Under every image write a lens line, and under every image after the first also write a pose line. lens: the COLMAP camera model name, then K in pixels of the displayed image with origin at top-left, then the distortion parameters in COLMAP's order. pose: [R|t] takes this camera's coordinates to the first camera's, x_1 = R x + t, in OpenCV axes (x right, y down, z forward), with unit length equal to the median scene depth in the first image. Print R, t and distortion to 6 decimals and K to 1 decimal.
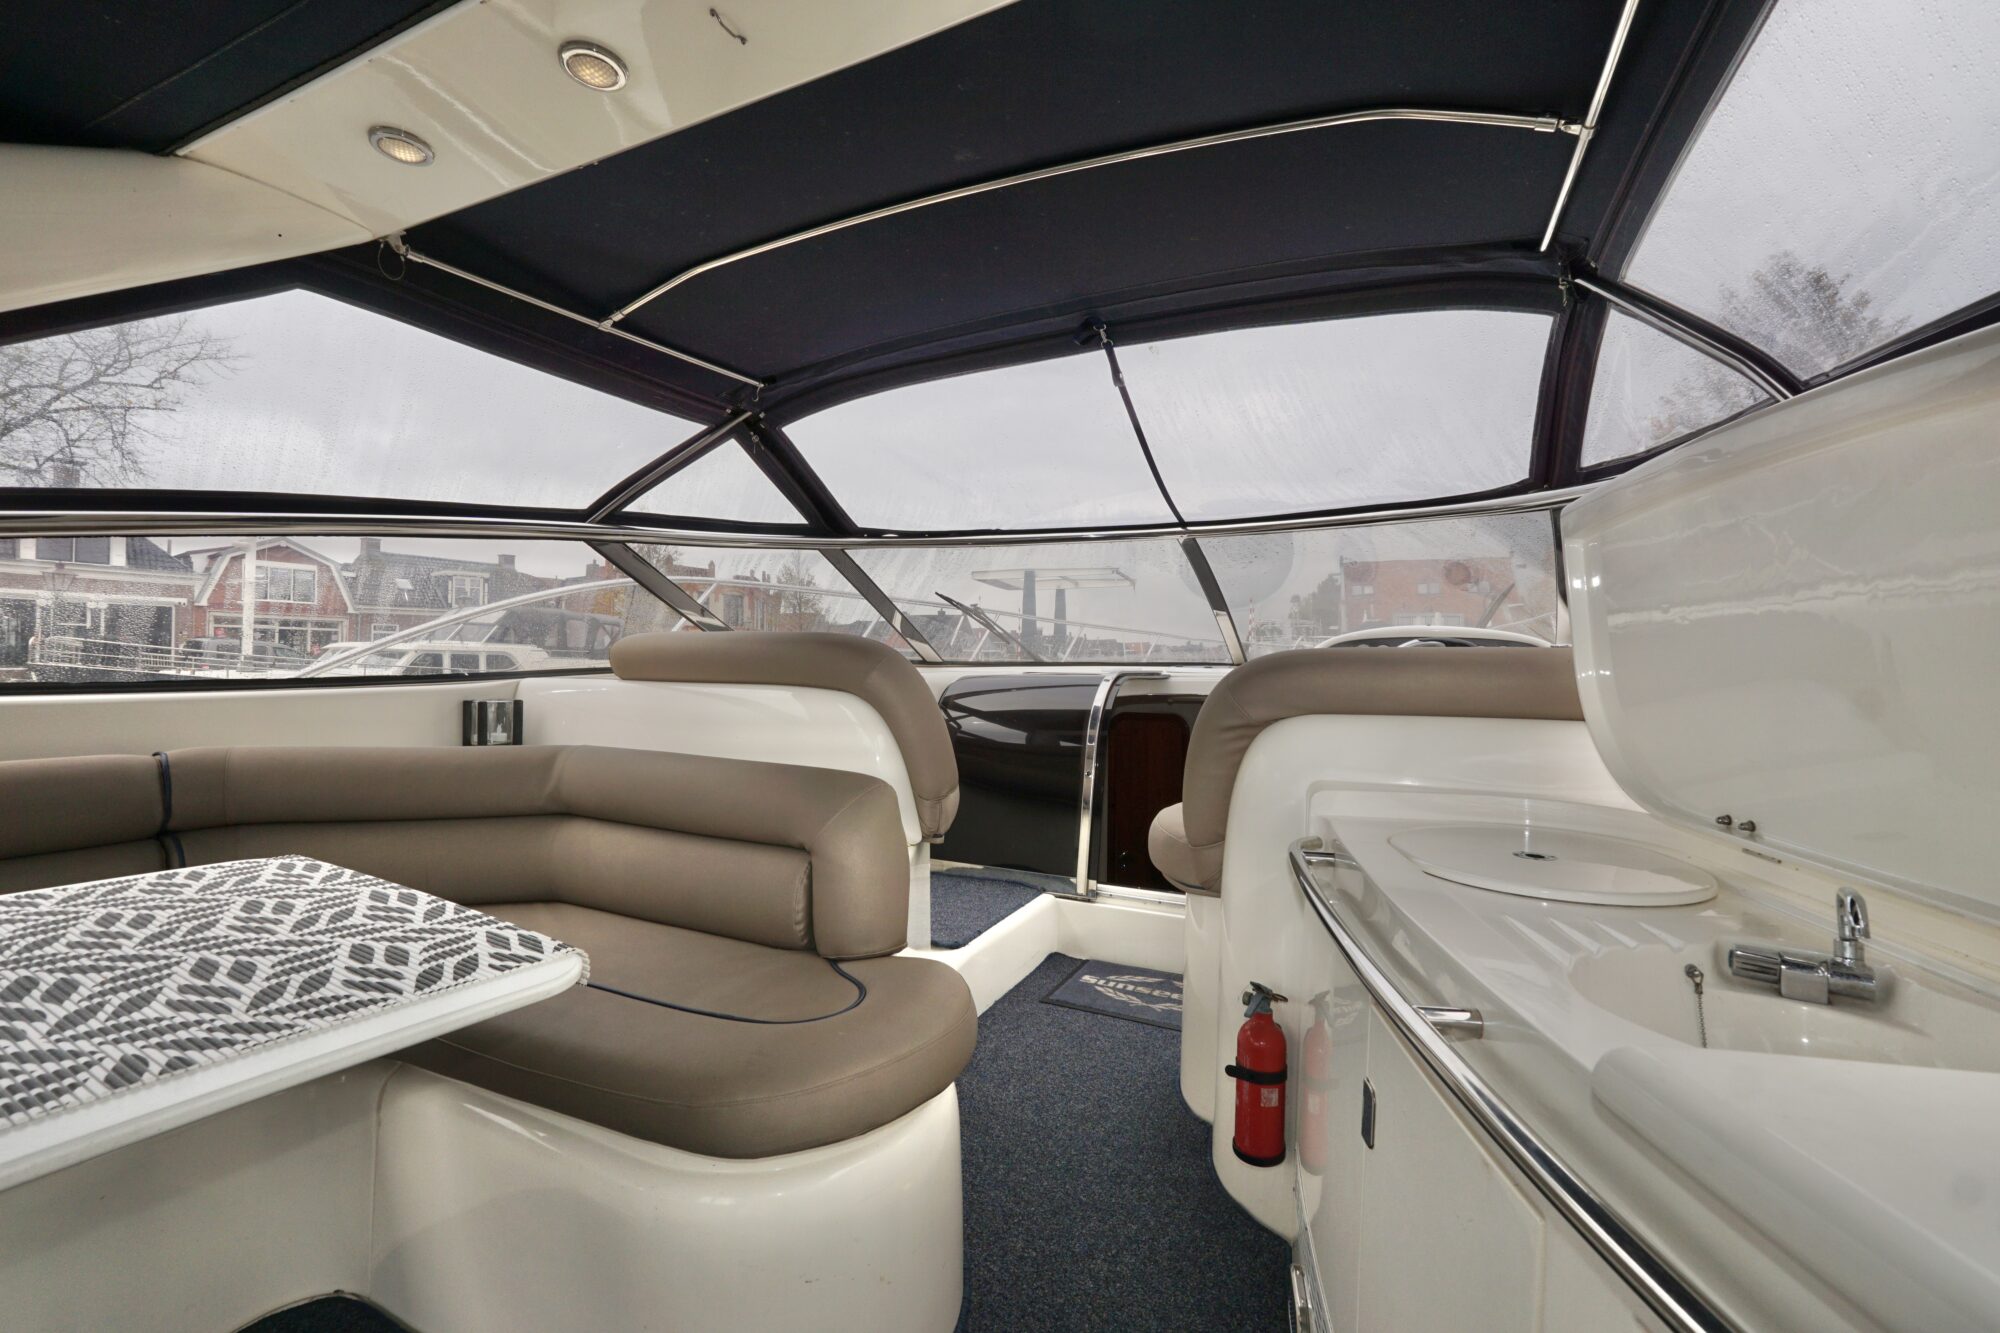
lens RADIAL K [[843.2, 0, 997.2], [0, 843.2, 659.1], [0, 0, 1]] dist [-0.021719, 0.009067]
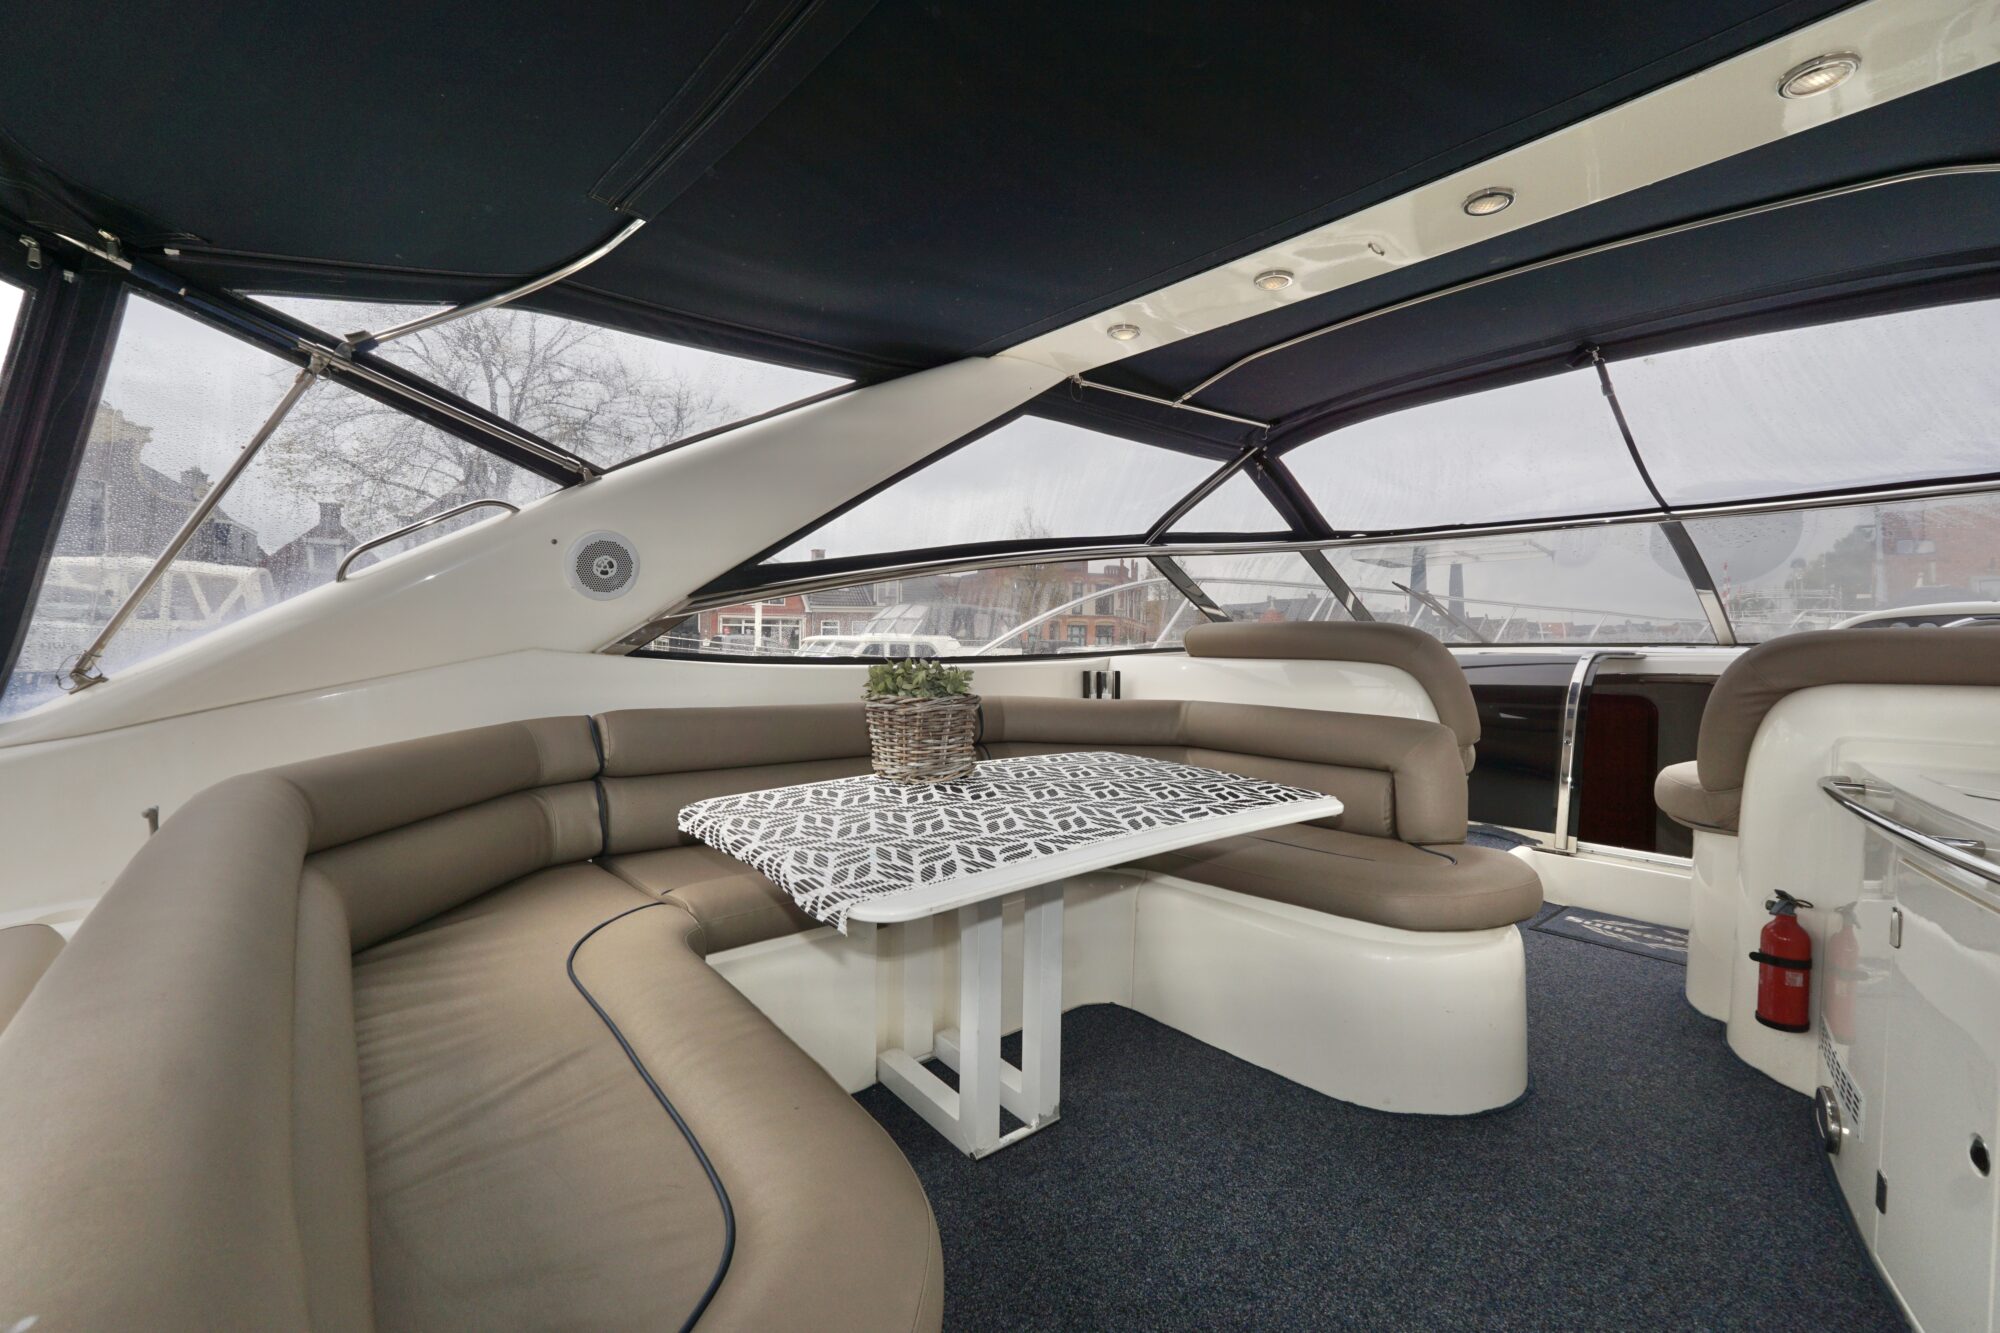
lens RADIAL K [[843.2, 0, 997.2], [0, 843.2, 659.1], [0, 0, 1]] dist [-0.021719, 0.009067]
pose [[0.914348, 0.001365, -0.404928, -0.164049], [0.006381, 0.999822, 0.017777, 0.001036], [0.404880, -0.018838, 0.914176, -0.388060]]
